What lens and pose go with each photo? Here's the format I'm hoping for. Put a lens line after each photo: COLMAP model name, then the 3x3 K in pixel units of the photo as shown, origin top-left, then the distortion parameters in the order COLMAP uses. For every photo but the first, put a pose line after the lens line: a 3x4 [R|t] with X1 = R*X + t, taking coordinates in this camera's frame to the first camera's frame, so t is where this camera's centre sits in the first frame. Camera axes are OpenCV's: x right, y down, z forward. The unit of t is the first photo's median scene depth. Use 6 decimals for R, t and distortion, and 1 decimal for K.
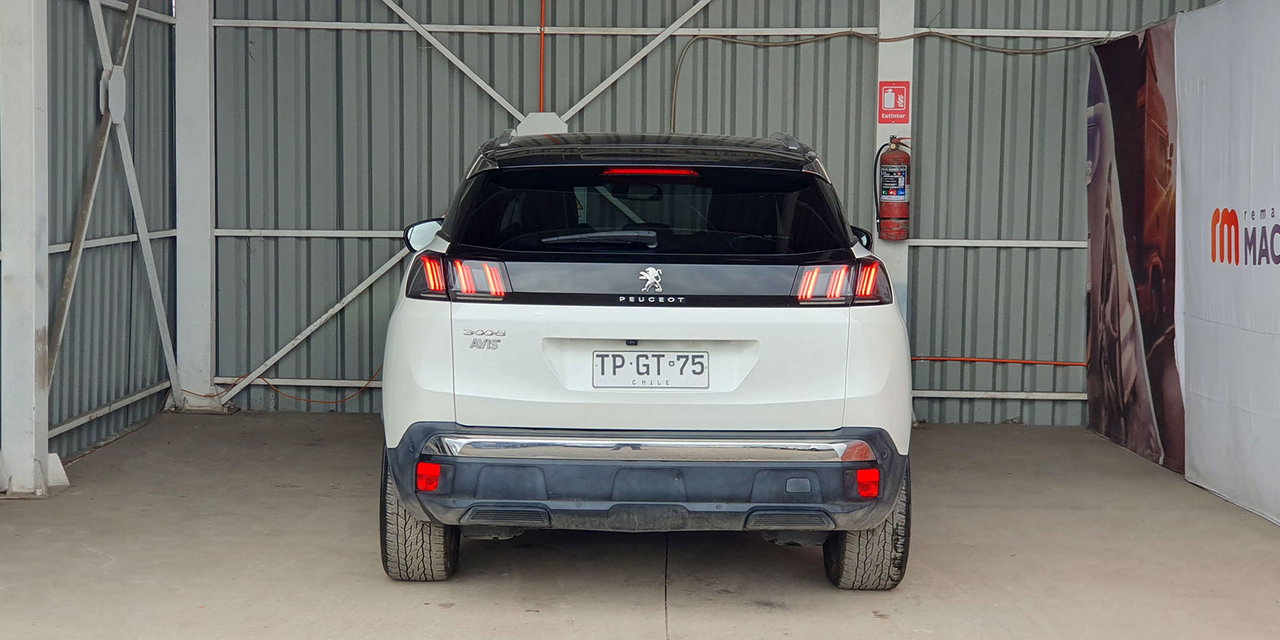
lens RADIAL K [[2009.7, 0, 614.6], [0, 2009.7, 325.4], [0, 0, 1]] dist [0.308576, -2.227114]
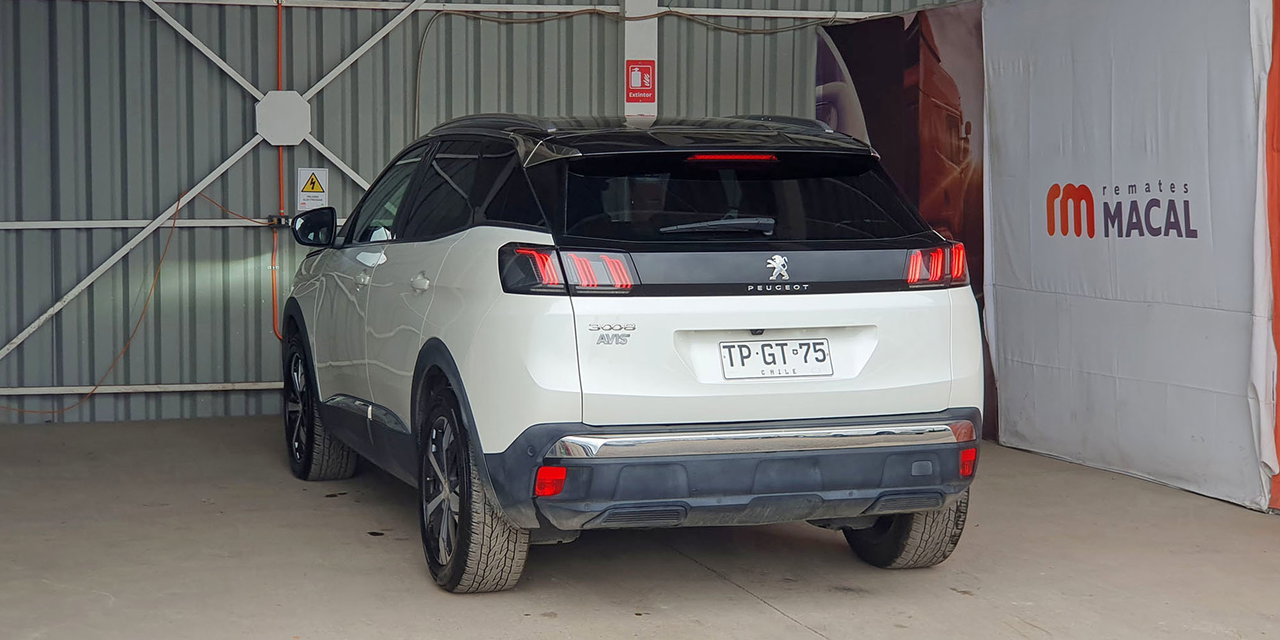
lens RADIAL K [[2101.2, 0, 610.3], [0, 2101.2, 281.3], [0, 0, 1]] dist [0.244883, -1.616895]
pose [[0.949656, -0.029659, 0.311888, -0.203253], [0.033029, 0.999439, -0.005527, -0.006912], [-0.311549, 0.015550, 0.950103, 0.024840]]
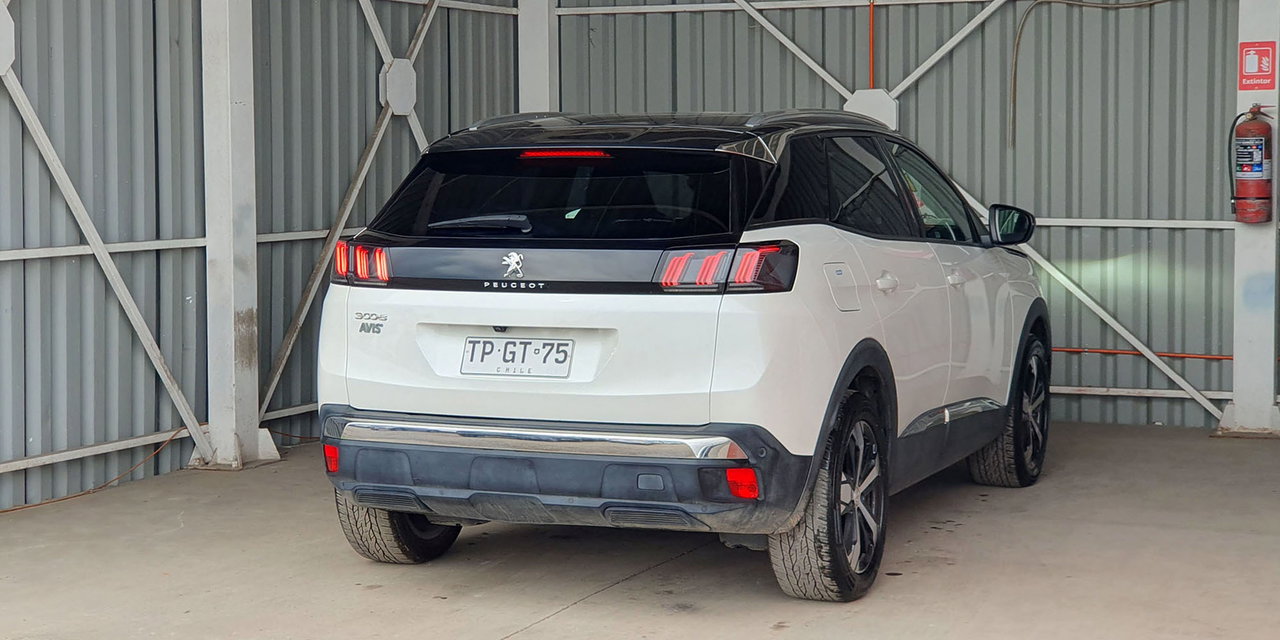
lens RADIAL K [[2135.1, 0, 573.4], [0, 2135.1, 283.9], [0, 0, 1]] dist [0.098315, -0.273296]
pose [[0.913631, 0.007437, -0.406476, 0.248555], [-0.013629, 0.999831, -0.012340, -0.000577], [0.406315, 0.016814, 0.913578, 0.034592]]
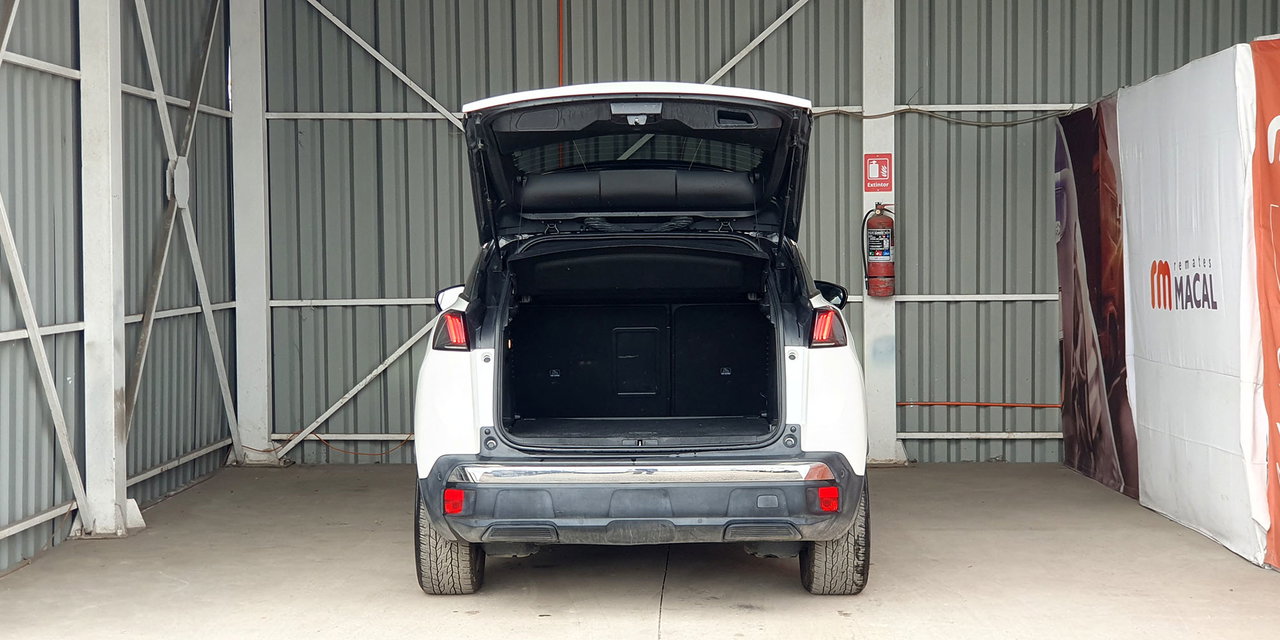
lens RADIAL K [[1967.0, 0, 616.5], [0, 1967.0, 318.1], [0, 0, 1]] dist [0.301246, -2.106160]
pose [[0.999545, -0.021825, -0.020835, 0.015615], [0.021025, 0.999061, -0.037886, 0.007574], [0.021642, 0.037430, 0.999065, -0.083314]]
